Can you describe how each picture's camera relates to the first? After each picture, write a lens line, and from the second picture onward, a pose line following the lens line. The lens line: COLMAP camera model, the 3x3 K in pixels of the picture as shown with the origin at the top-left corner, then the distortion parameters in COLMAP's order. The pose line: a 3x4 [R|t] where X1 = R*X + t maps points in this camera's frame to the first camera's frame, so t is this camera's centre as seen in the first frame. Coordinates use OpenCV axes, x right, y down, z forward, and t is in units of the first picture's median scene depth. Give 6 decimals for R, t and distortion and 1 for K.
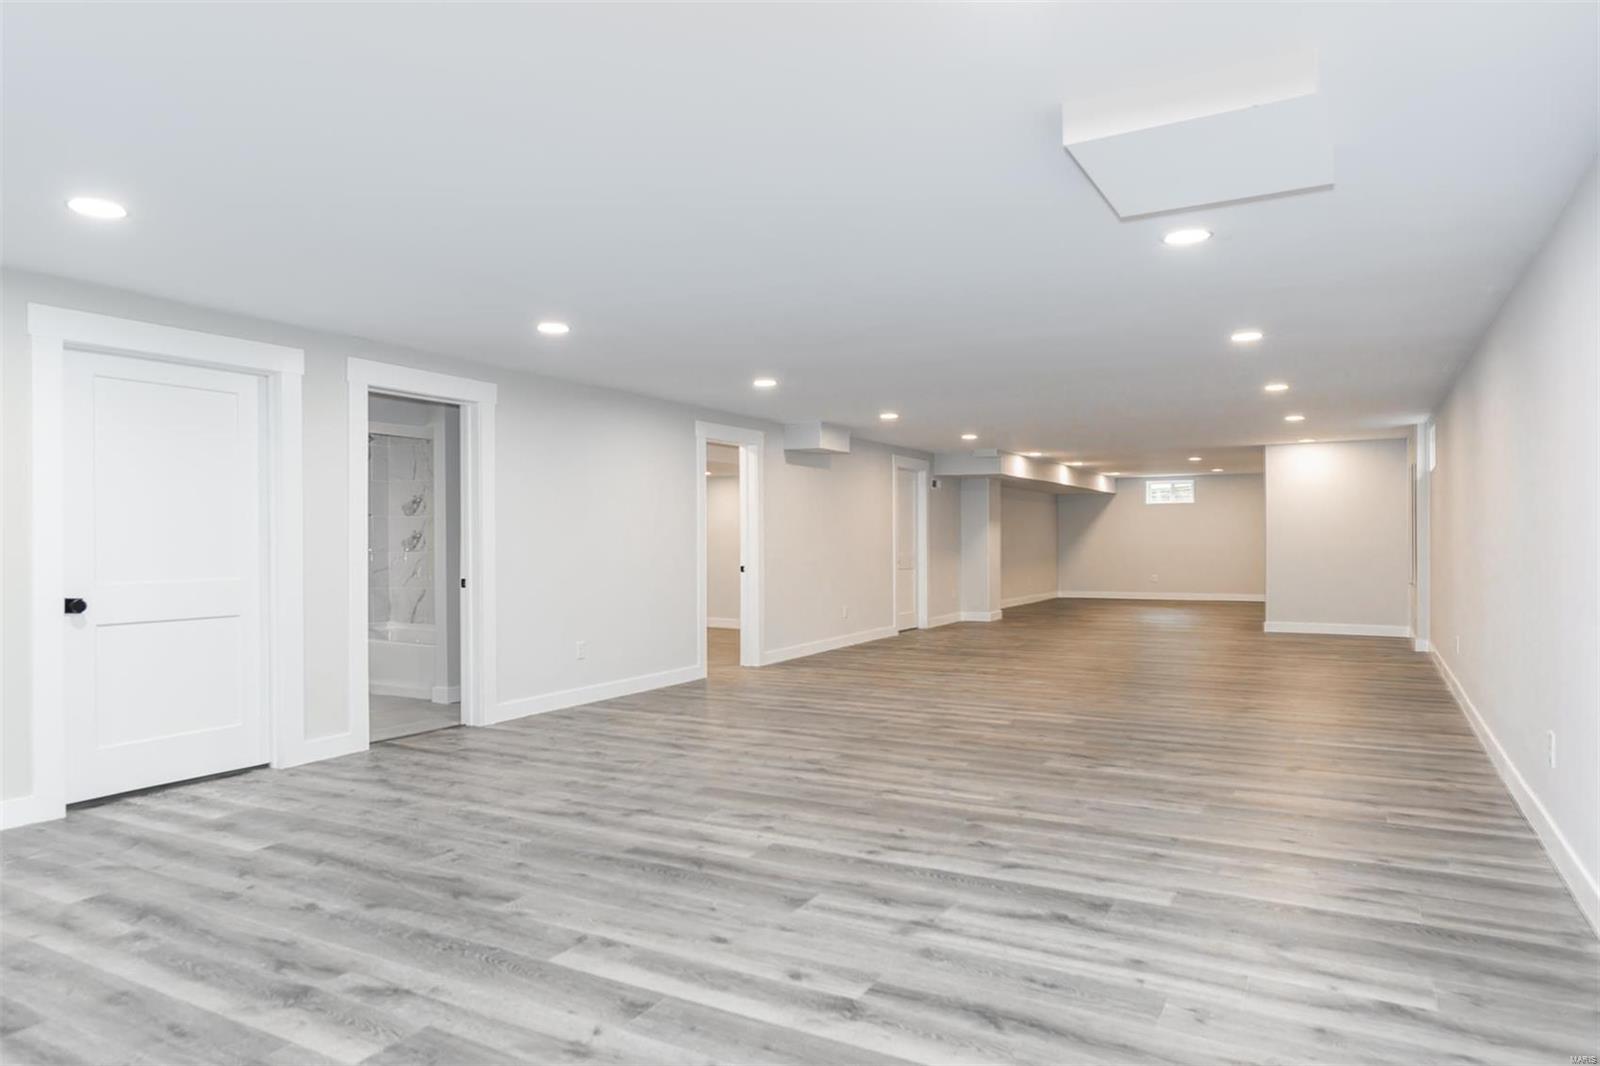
lens RADIAL K [[1007.8, 0, 800.0], [0, 1007.8, 533.0], [0, 0, 1]] dist [-0.001430, -0.000103]
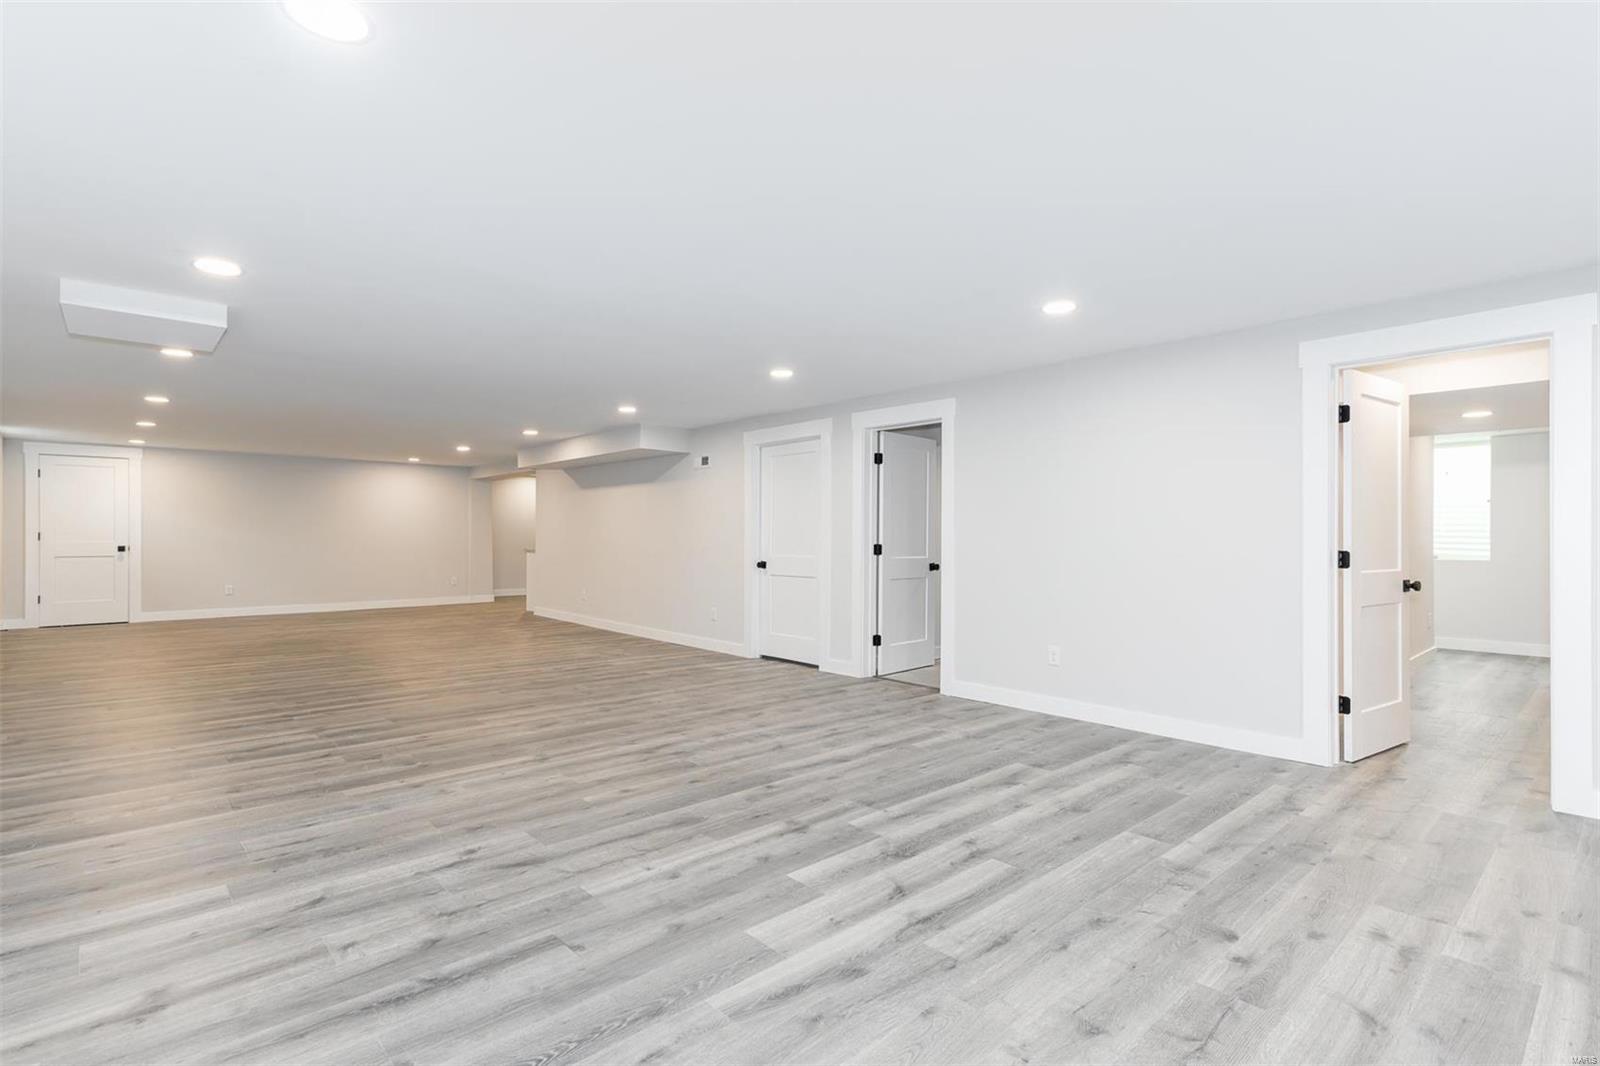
lens RADIAL K [[776.2, 0, 800.0], [0, 776.2, 533.0], [0, 0, 1]] dist [-0.001240, -0.000314]
pose [[-0.311507, -0.002404, -0.950241, 0.860584], [0.003486, 0.999987, -0.003672, 0.009824], [0.950237, -0.004456, -0.311495, 1.619011]]
